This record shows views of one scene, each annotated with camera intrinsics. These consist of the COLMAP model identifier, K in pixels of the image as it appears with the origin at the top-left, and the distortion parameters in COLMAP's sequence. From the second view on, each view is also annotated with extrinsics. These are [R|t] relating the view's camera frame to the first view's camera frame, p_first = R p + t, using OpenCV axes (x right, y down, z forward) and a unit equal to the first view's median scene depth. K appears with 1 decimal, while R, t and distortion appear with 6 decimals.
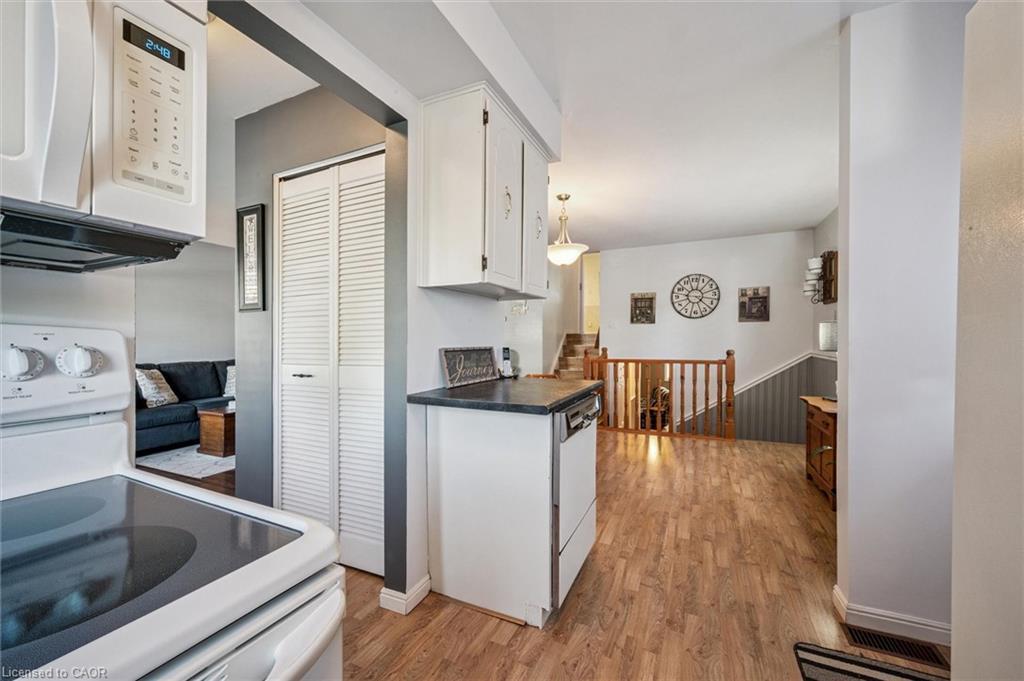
lens RADIAL K [[401.8, 0, 512.0], [0, 401.8, 340.5], [0, 0, 1]] dist [-0.000599, -0.000033]
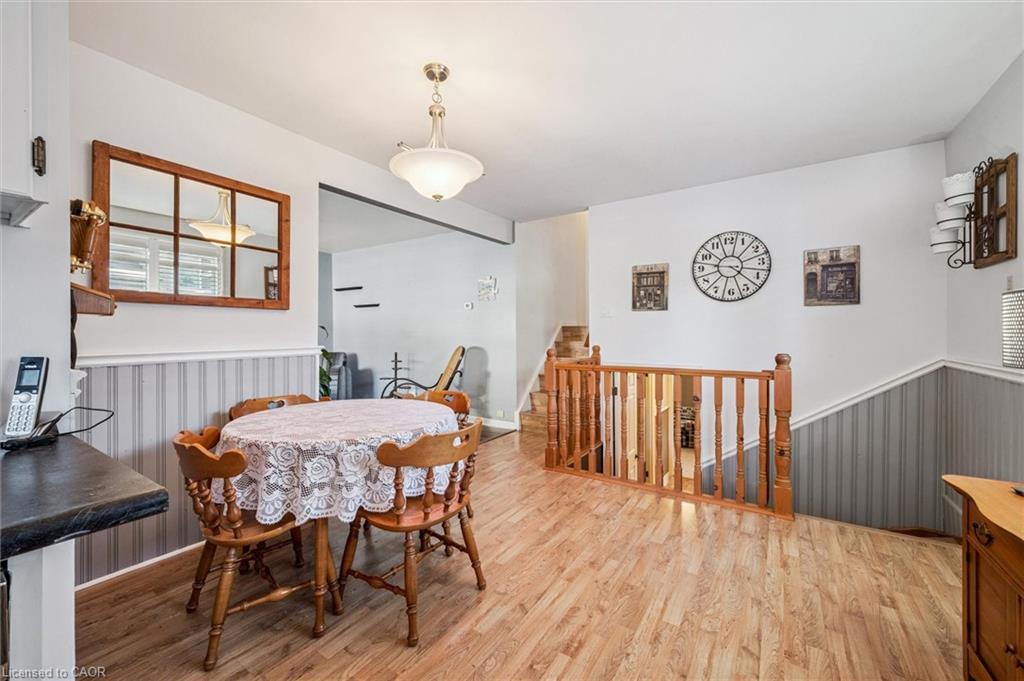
lens RADIAL K [[412.6, 0, 506.7], [0, 412.6, 326.5], [0, 0, 1]] dist [-0.001157, 0.000269]
pose [[0.989874, 0.001765, -0.141936, 0.199363], [-0.004452, 0.999817, -0.018613, -0.001938], [0.141878, 0.019056, 0.989701, 0.307577]]
